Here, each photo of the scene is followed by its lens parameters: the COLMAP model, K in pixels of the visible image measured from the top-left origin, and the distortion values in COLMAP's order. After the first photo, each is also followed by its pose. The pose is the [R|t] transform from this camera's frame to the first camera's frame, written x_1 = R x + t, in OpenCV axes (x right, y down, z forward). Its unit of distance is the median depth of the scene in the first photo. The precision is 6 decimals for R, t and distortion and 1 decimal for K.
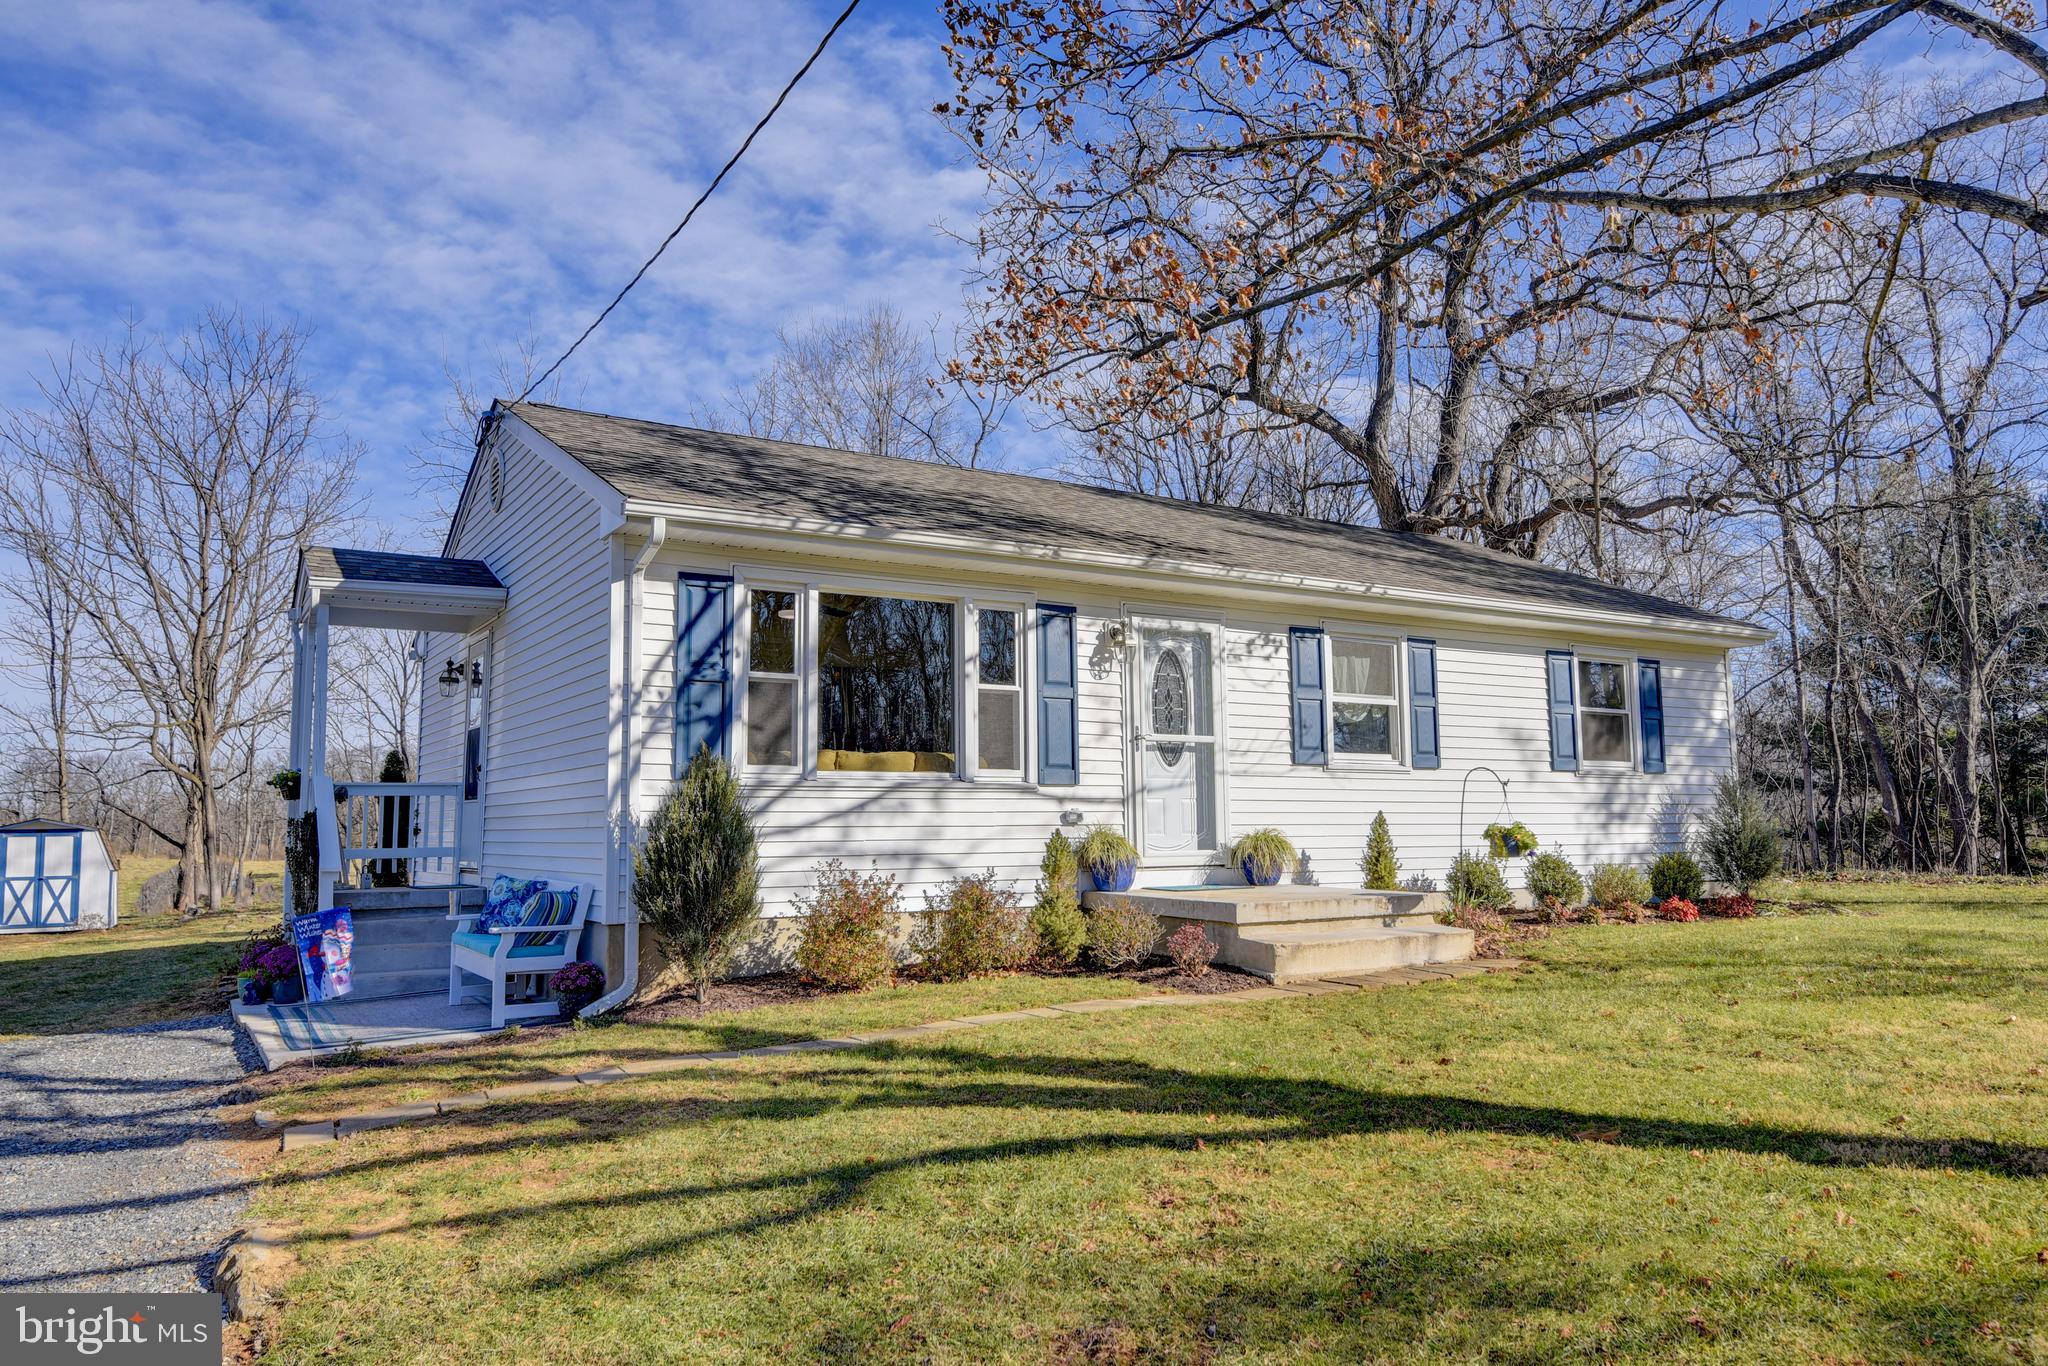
lens RADIAL K [[1435.1, 0, 1024.0], [0, 1435.1, 683.0], [0, 0, 1]] dist [0.004641, 0.000550]
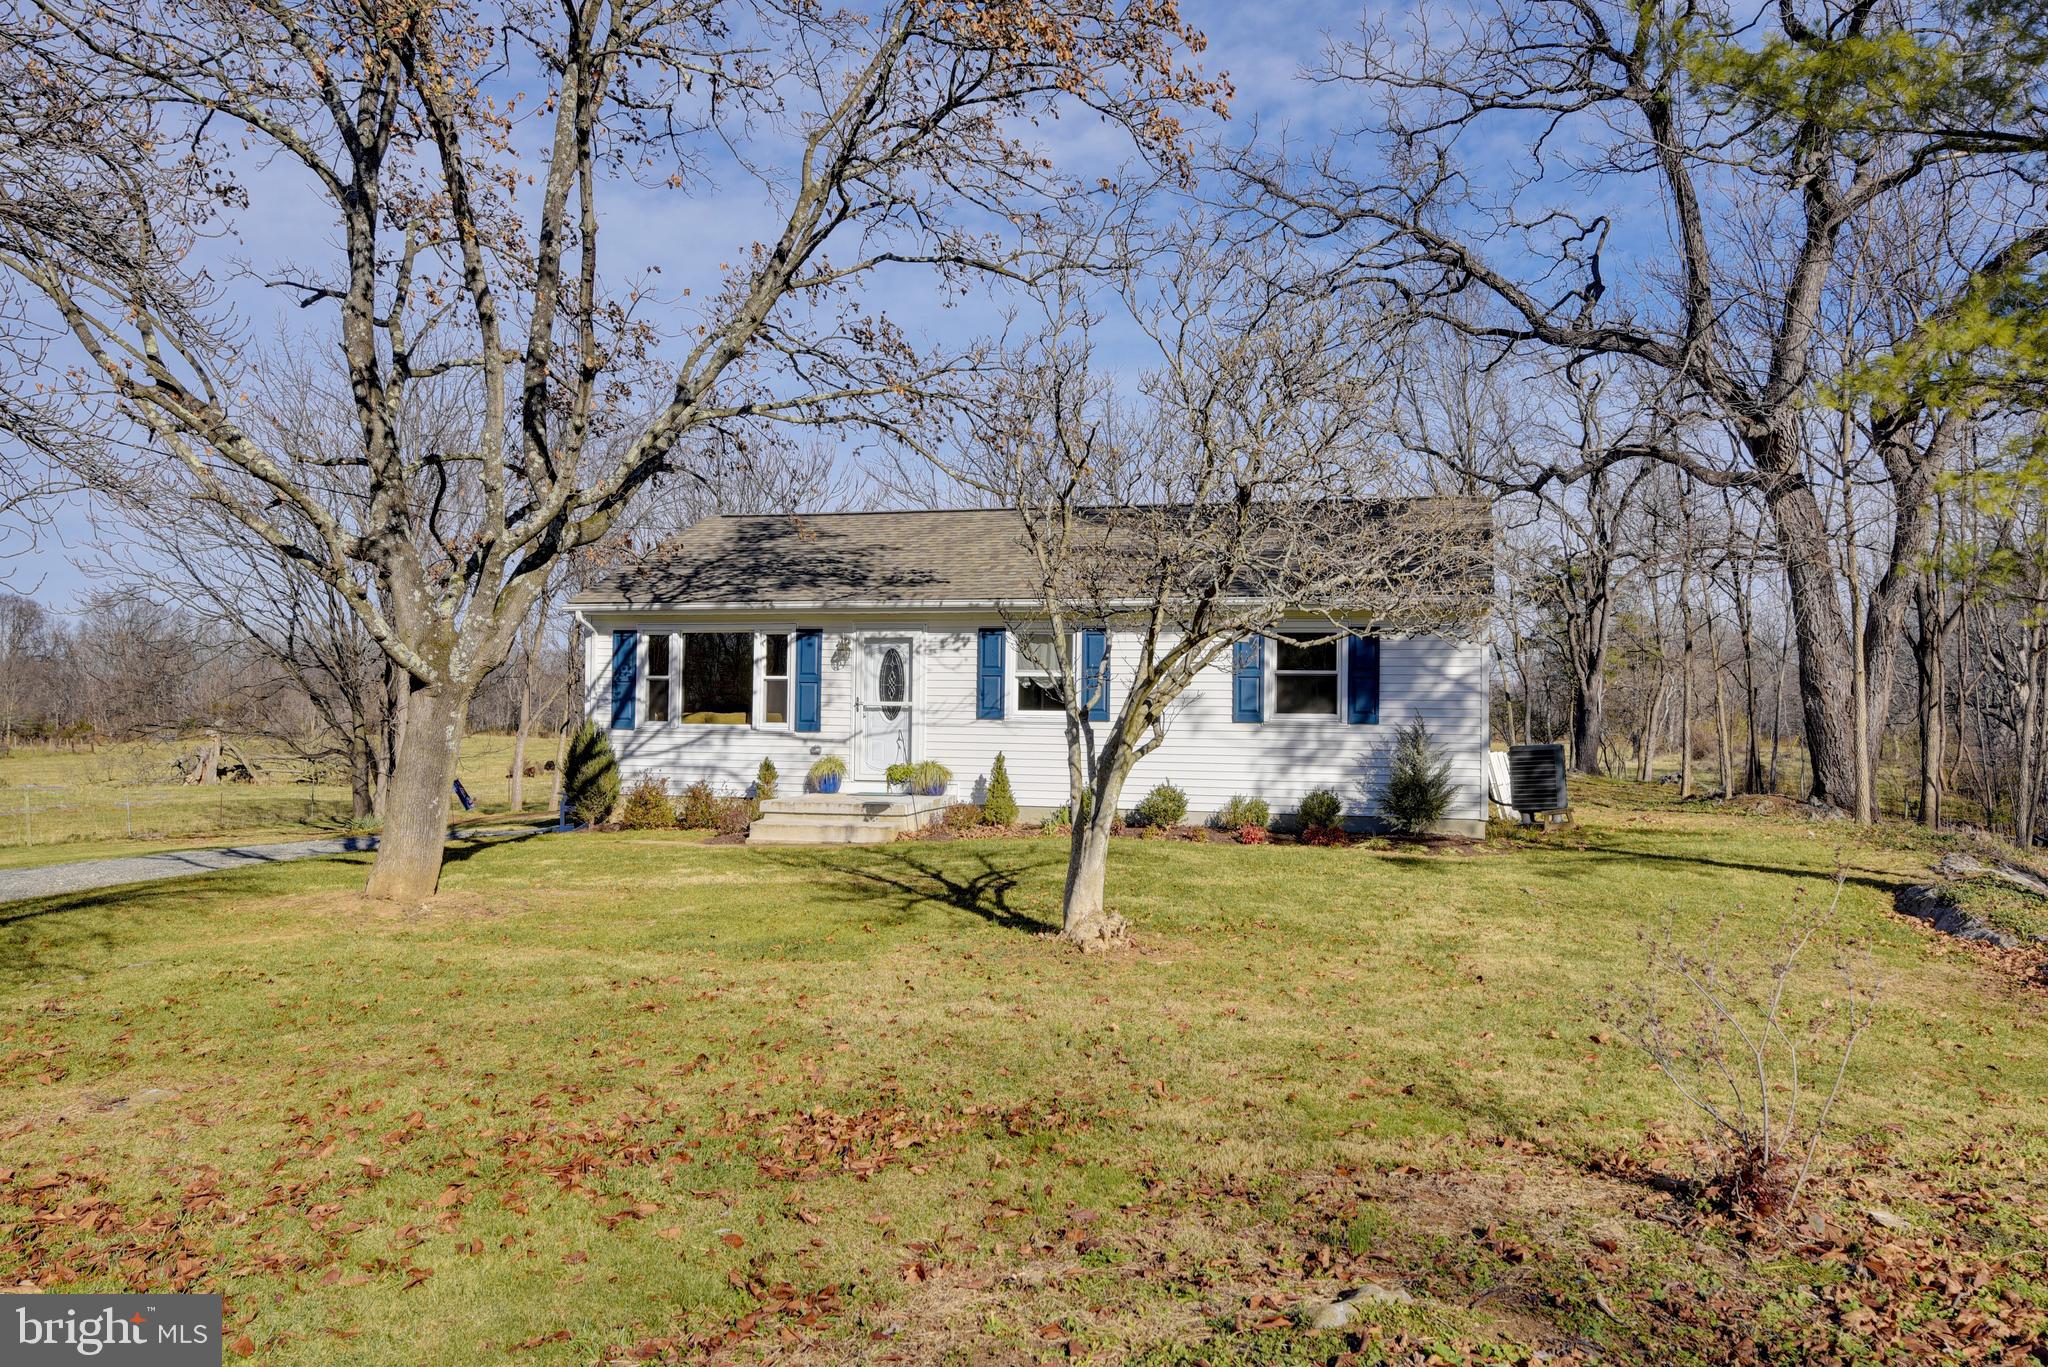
lens RADIAL K [[1527.6, 0, 1024.0], [0, 1527.6, 683.5], [0, 0, 1]] dist [0.004377, 0.000868]
pose [[0.678312, 0.010593, -0.734698, 1.524431], [0.064206, 0.995217, 0.073628, -0.104746], [0.731964, -0.097115, 0.674387, -0.061996]]
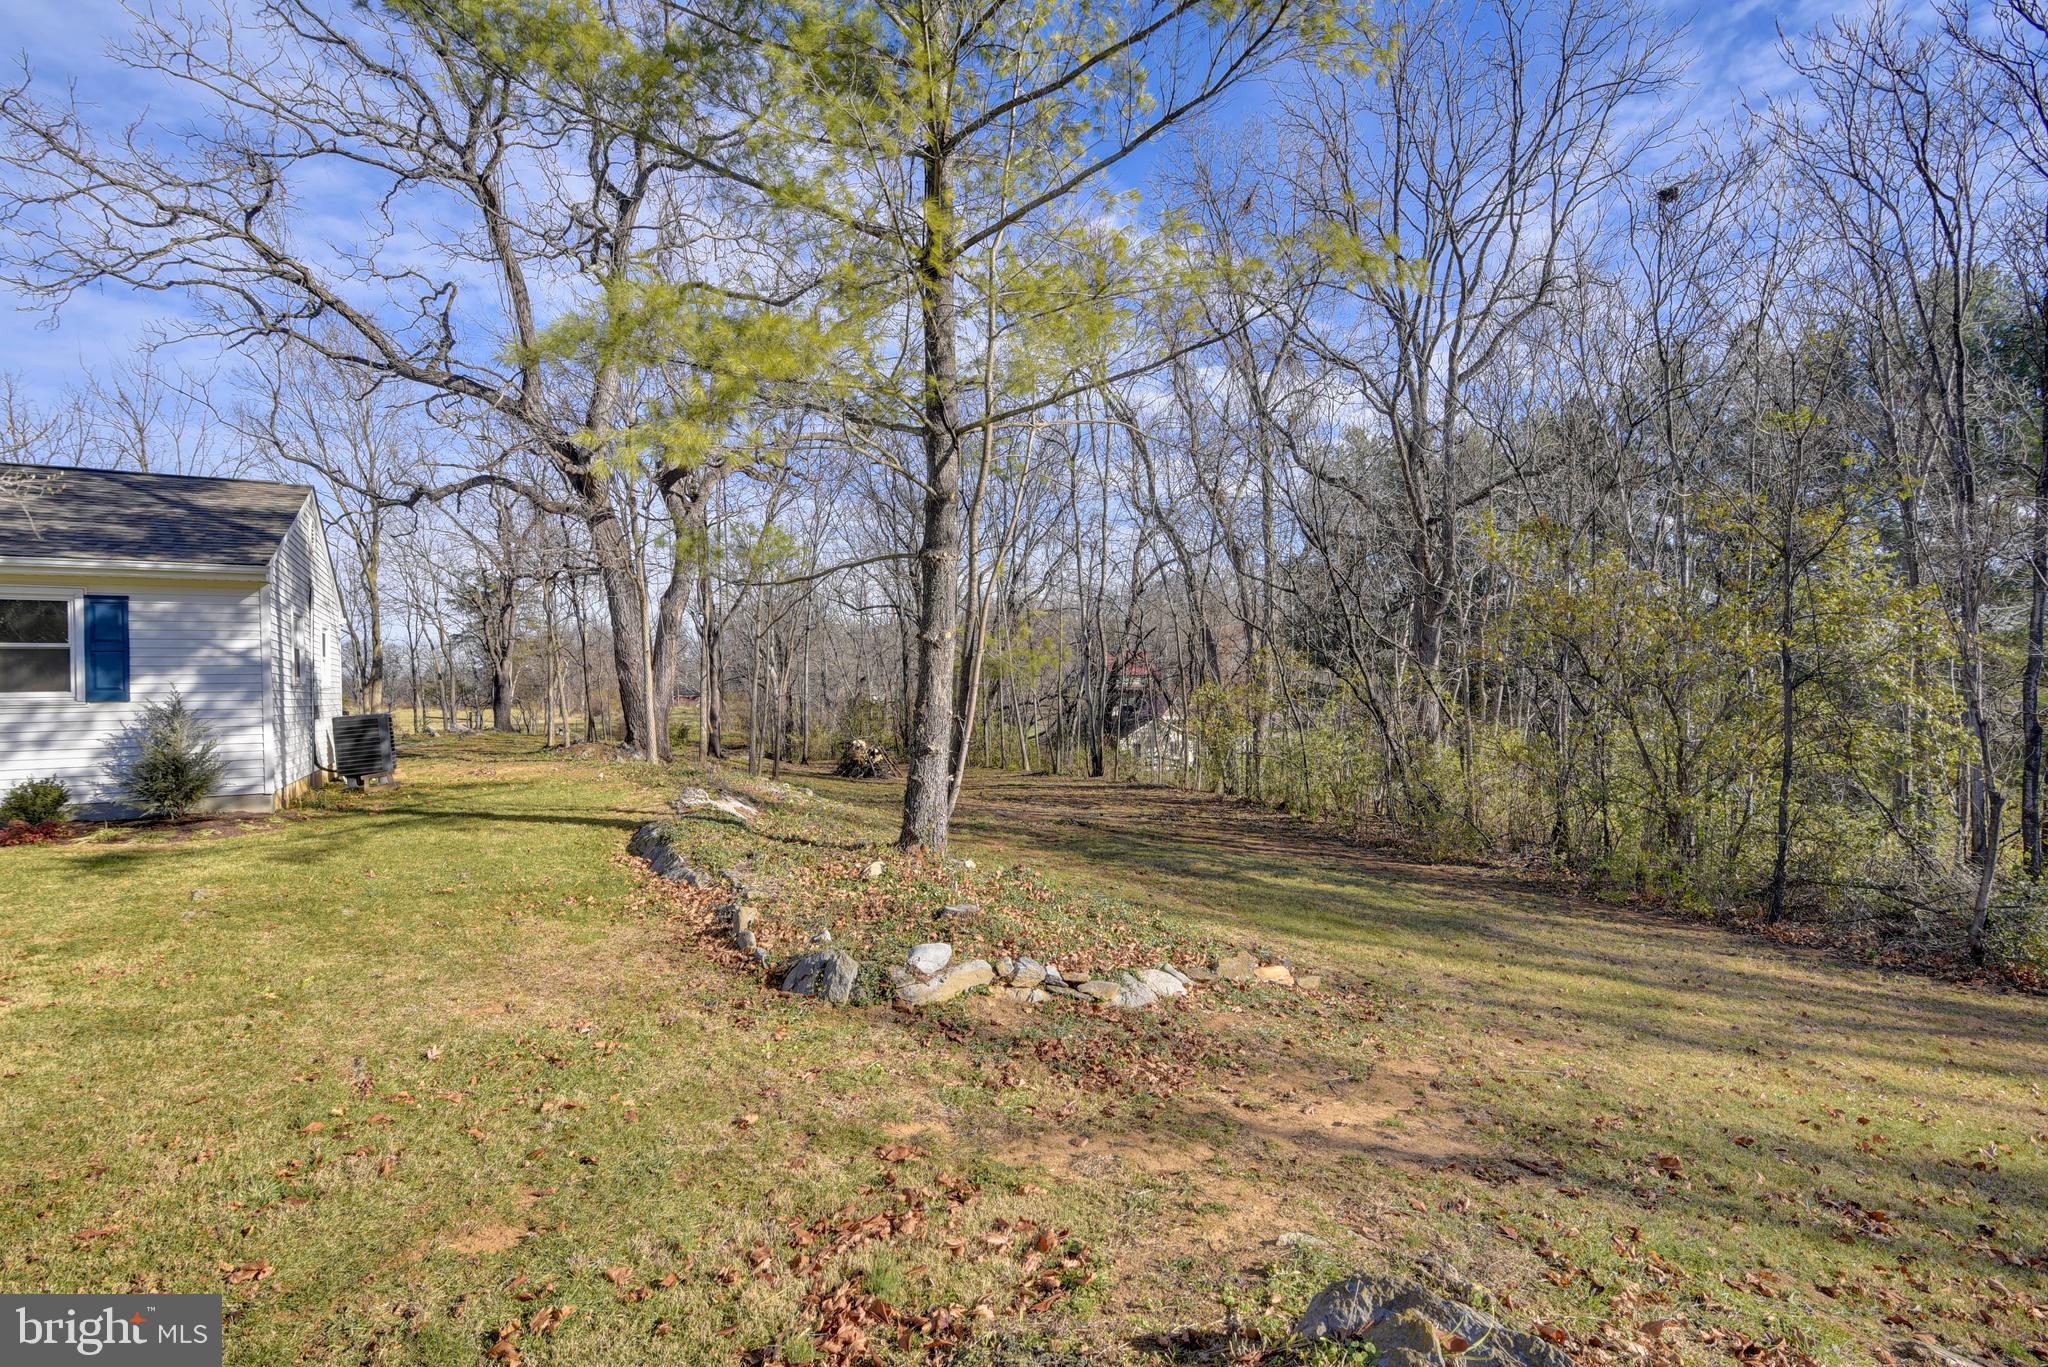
lens RADIAL K [[971.3, 0, 1022.9], [0, 971.3, 708.0], [0, 0, 1]] dist [0.001224, -0.000039]
pose [[0.999990, 0.001767, 0.004181, 1.461852], [-0.002346, 0.989745, 0.142828, -0.050292], [-0.003885, -0.142837, 0.989739, 0.354037]]
